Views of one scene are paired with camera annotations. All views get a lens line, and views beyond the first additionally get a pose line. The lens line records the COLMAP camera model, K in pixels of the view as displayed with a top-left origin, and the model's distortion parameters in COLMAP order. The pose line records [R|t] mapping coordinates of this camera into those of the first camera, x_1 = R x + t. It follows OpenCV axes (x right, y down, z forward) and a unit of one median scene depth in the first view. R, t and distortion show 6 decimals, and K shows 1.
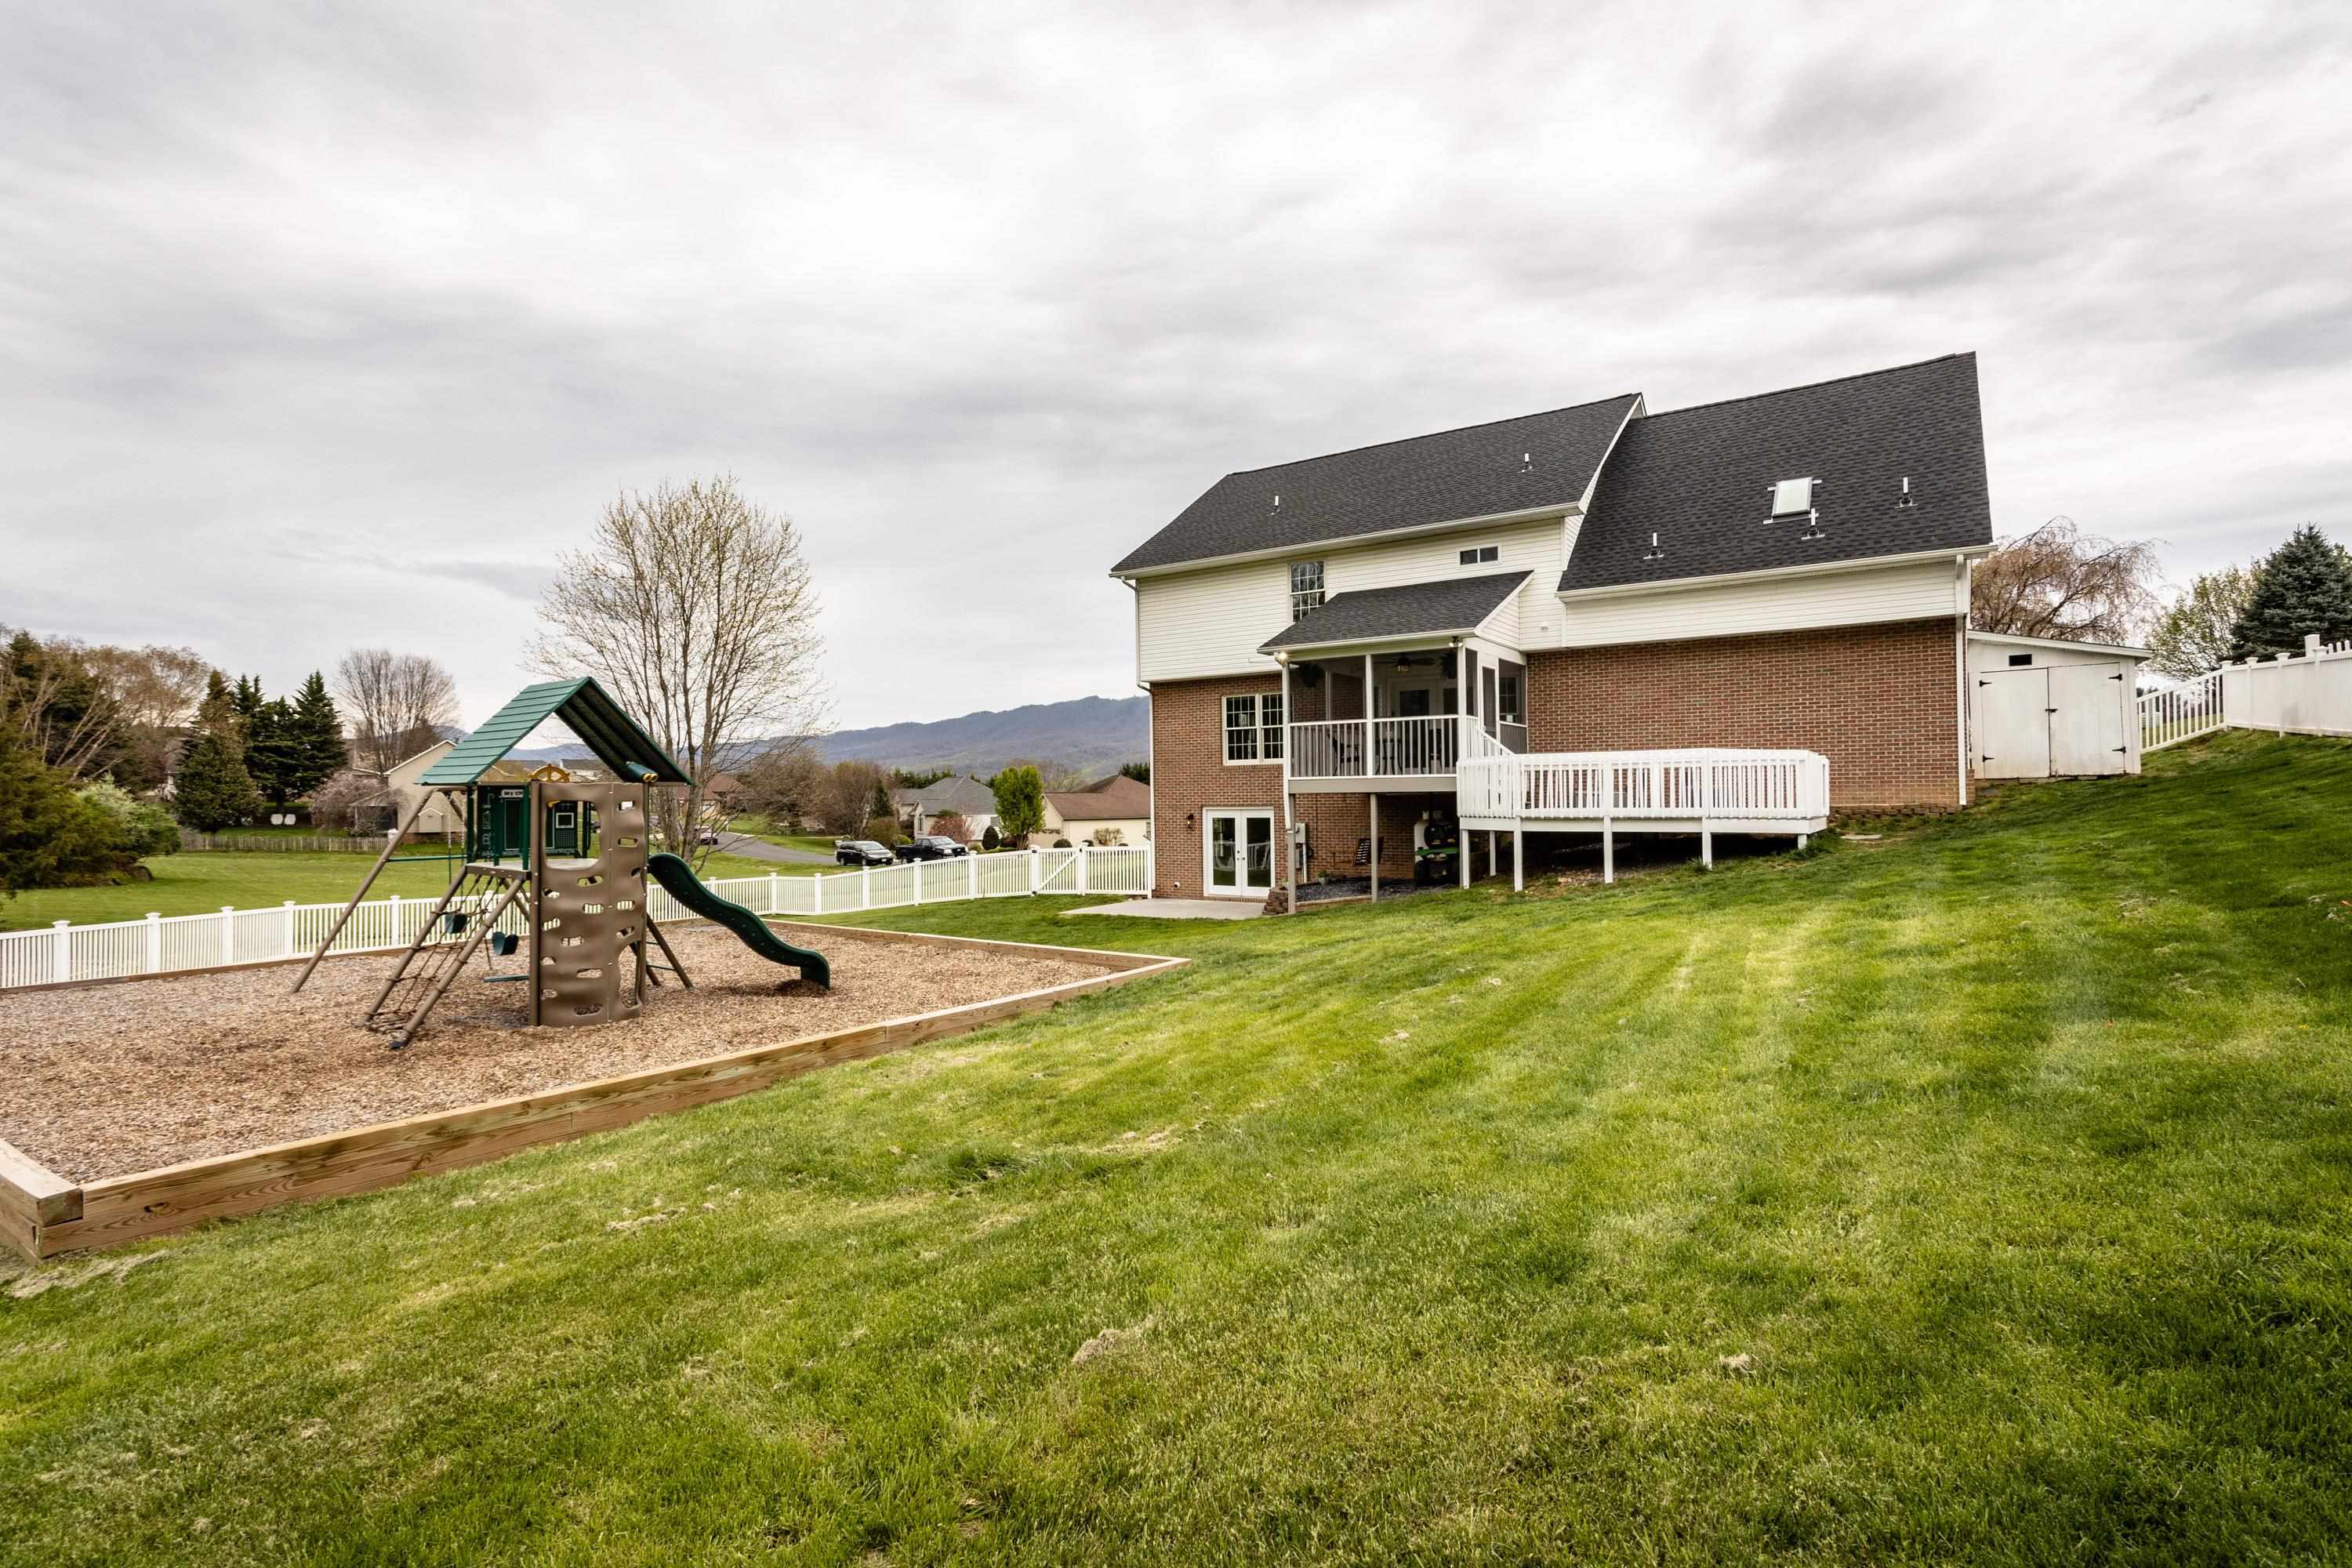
lens RADIAL K [[1144.5, 0, 1176.0], [0, 1144.5, 784.0], [0, 0, 1]] dist [0.000693, 0.000136]
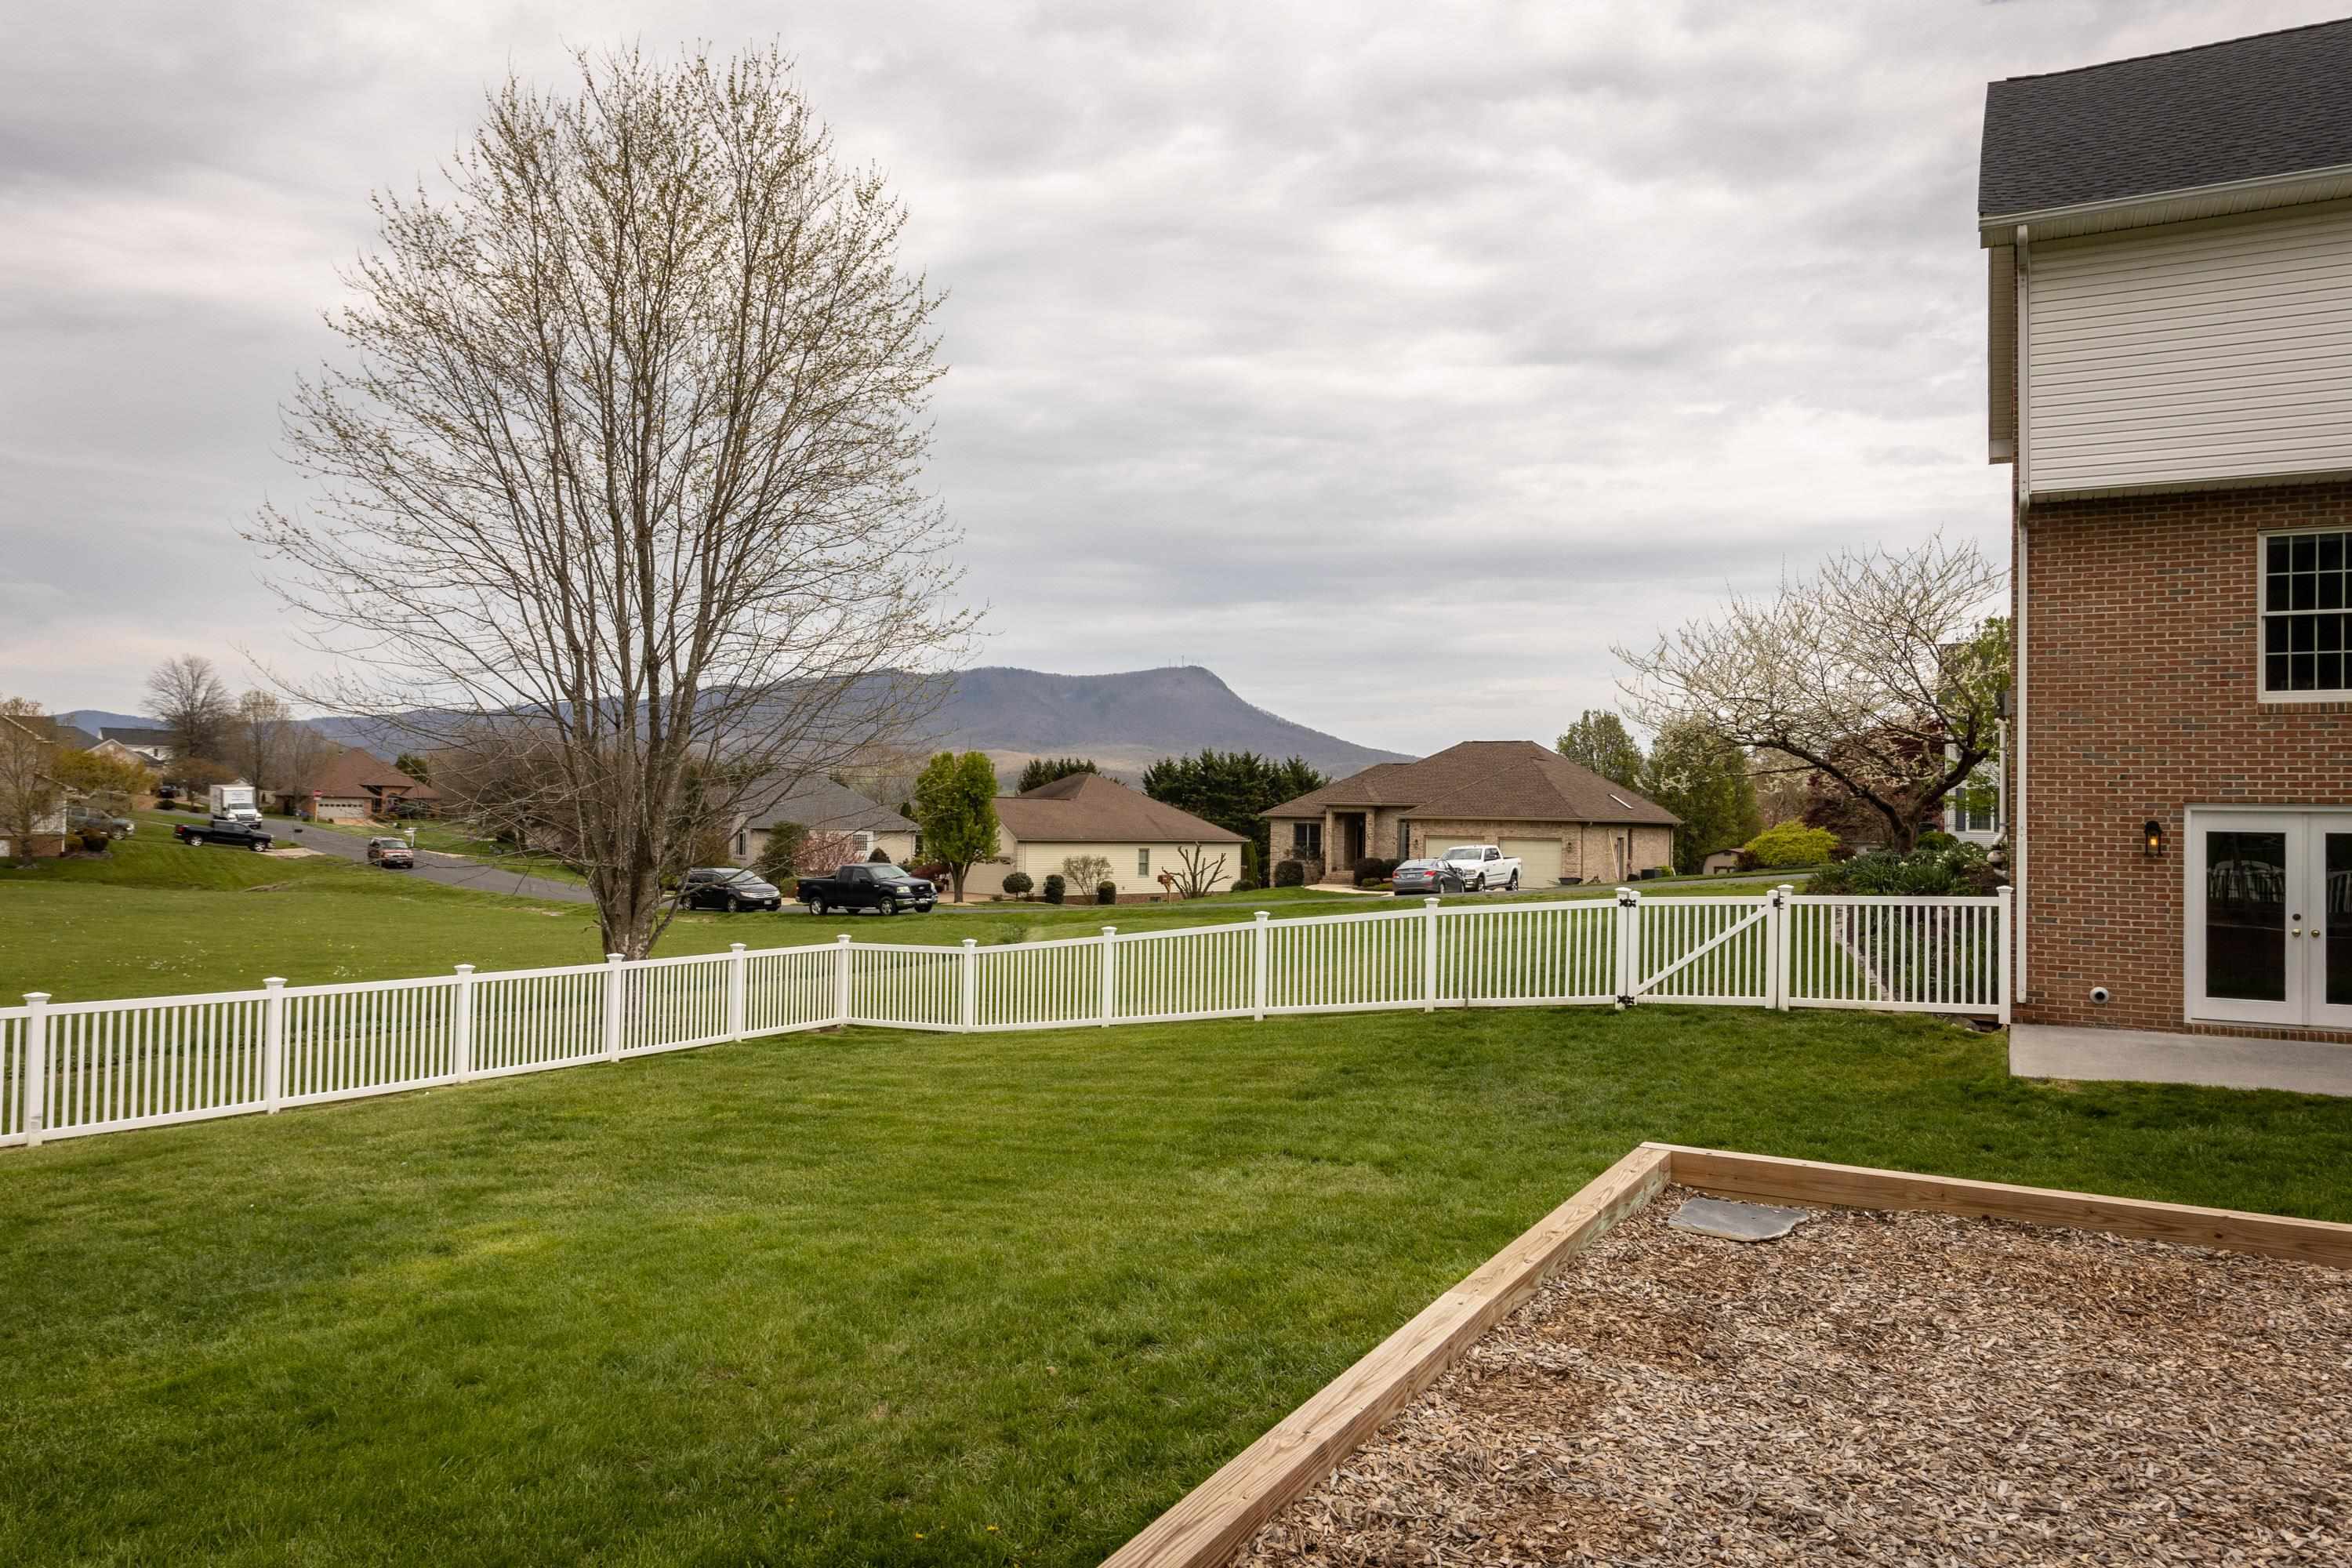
lens RADIAL K [[1587.6, 0, 1176.0], [0, 1587.6, 784.0], [0, 0, 1]] dist [-0.002463, 0.000968]
pose [[0.991906, 0.028692, 0.123688, -0.288632], [-0.027275, 0.999542, -0.013130, 0.021456], [-0.124008, 0.009651, 0.992234, 0.345133]]
